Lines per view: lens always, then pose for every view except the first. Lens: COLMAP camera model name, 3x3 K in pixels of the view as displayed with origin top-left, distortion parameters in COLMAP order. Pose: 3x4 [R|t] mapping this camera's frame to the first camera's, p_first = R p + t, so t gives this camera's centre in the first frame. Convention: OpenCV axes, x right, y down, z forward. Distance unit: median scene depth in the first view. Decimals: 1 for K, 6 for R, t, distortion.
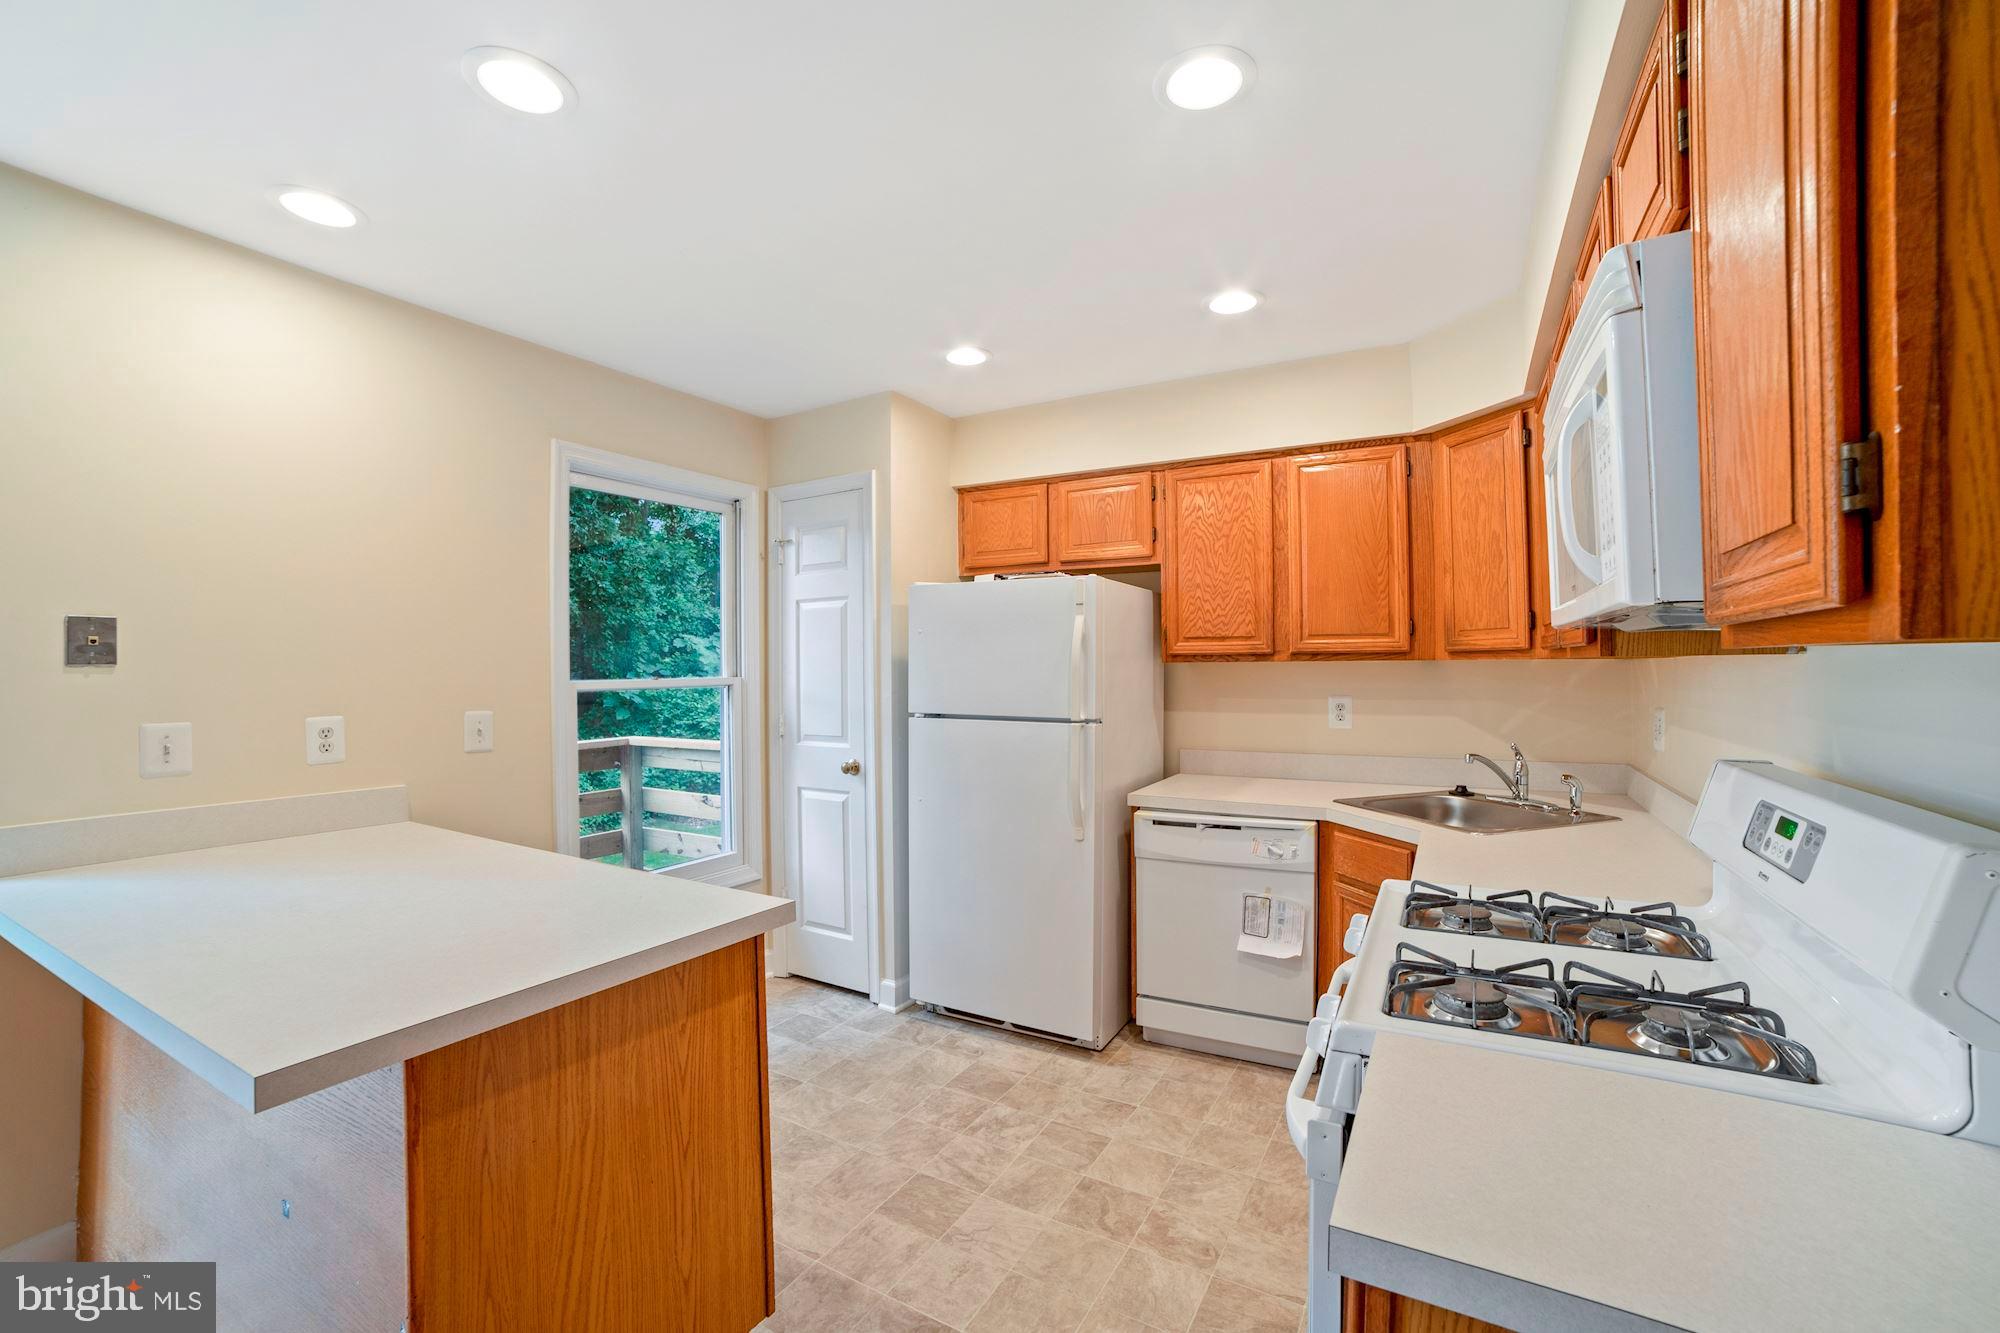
lens RADIAL K [[823.7, 0, 1004.7], [0, 823.7, 662.4], [0, 0, 1]] dist [-0.100183, 0.040274]
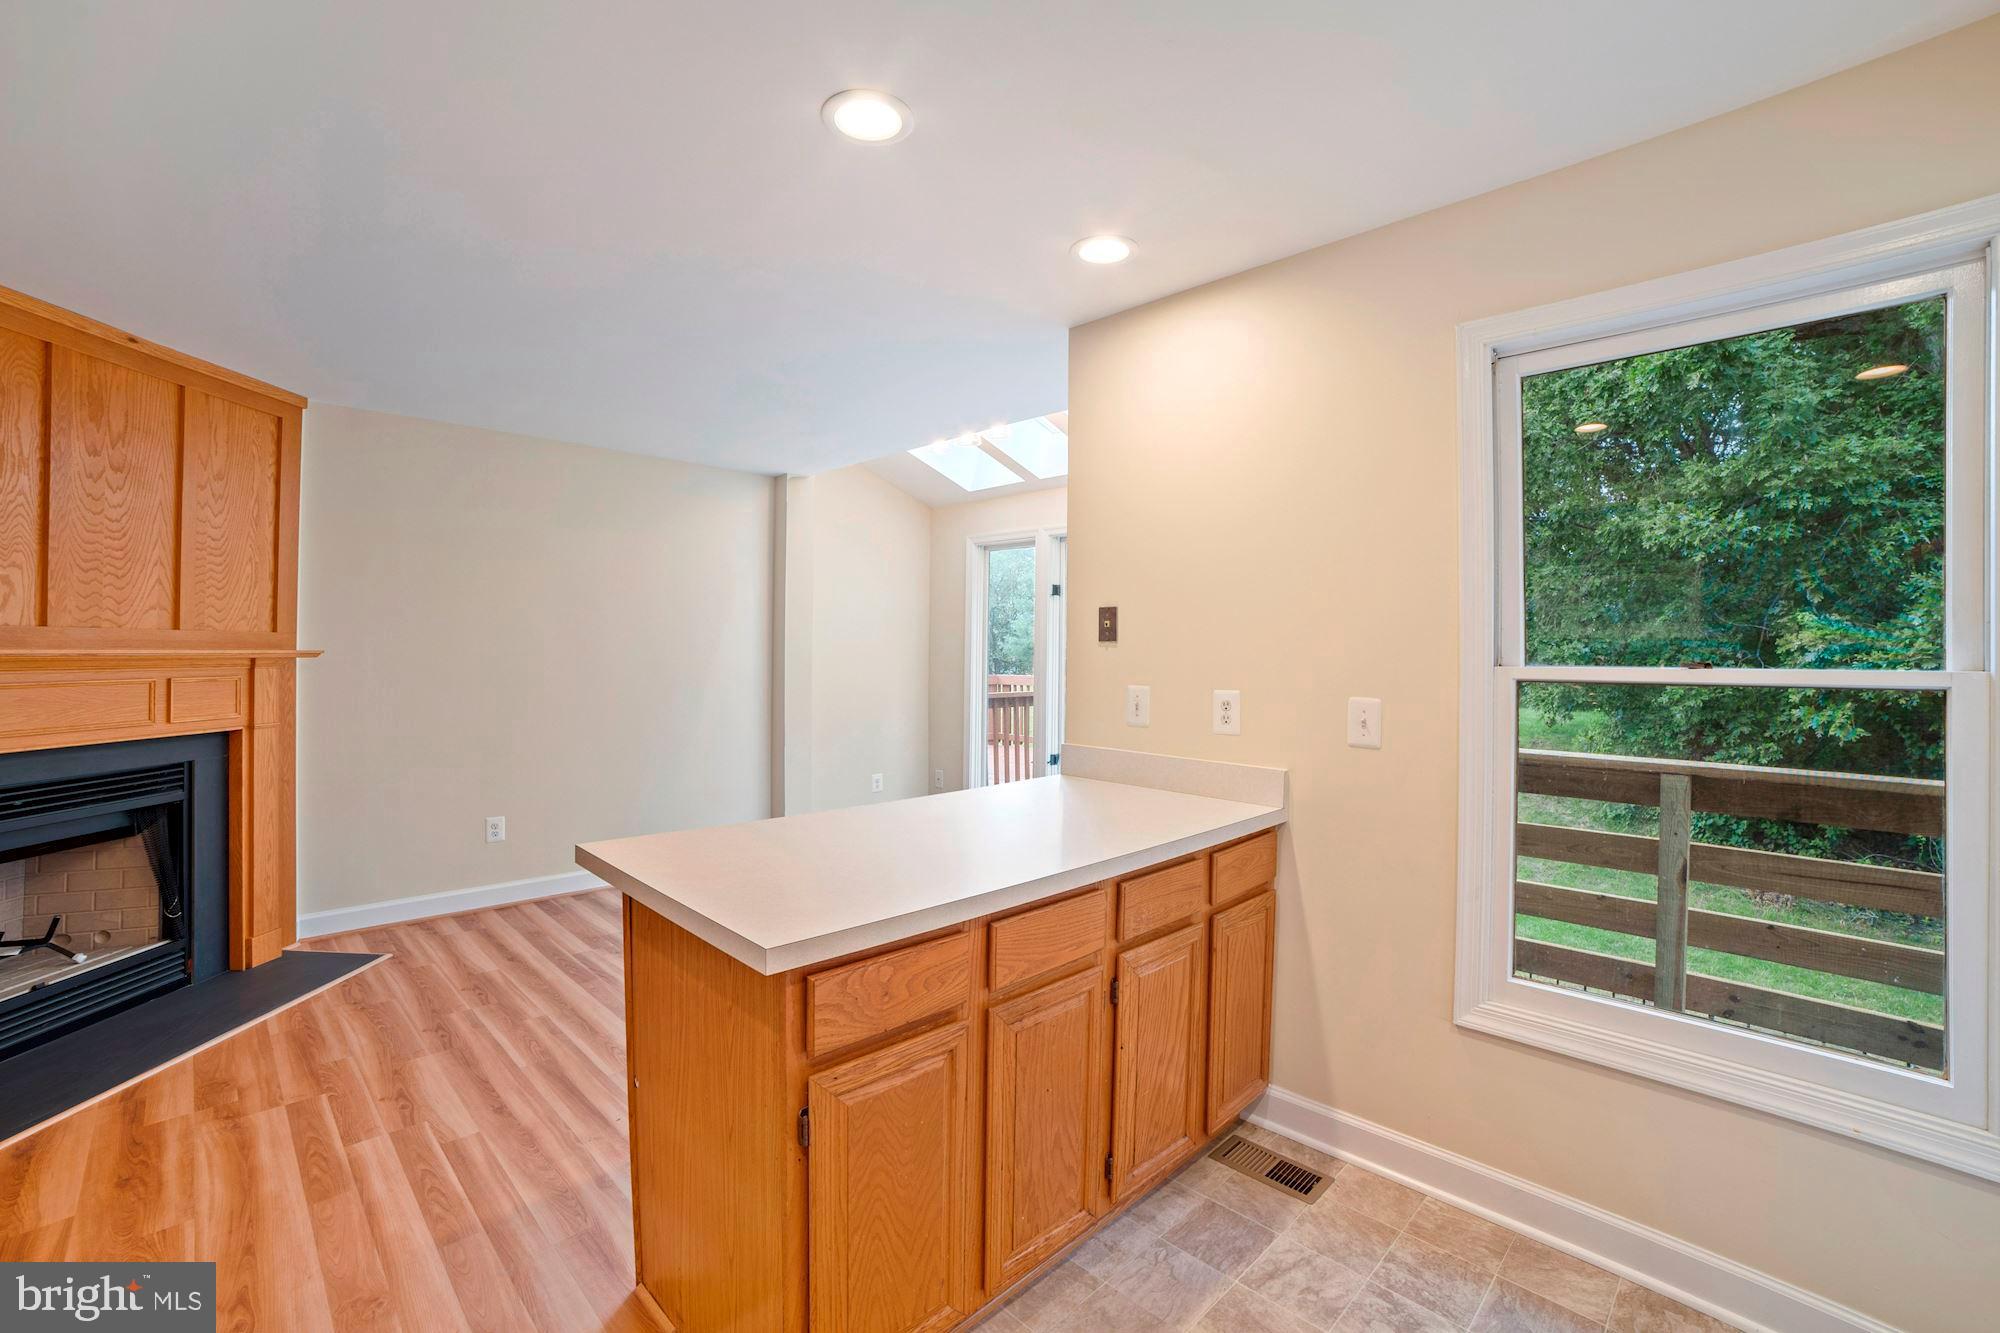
lens RADIAL K [[830.1, 0, 1007.2], [0, 830.1, 656.8], [0, 0, 1]] dist [-0.075714, 0.028386]
pose [[-0.271116, 0.011573, -0.962477, 0.227601], [-0.001287, 0.999922, 0.012386, 0.008566], [0.962546, 0.004597, -0.271080, 0.808856]]
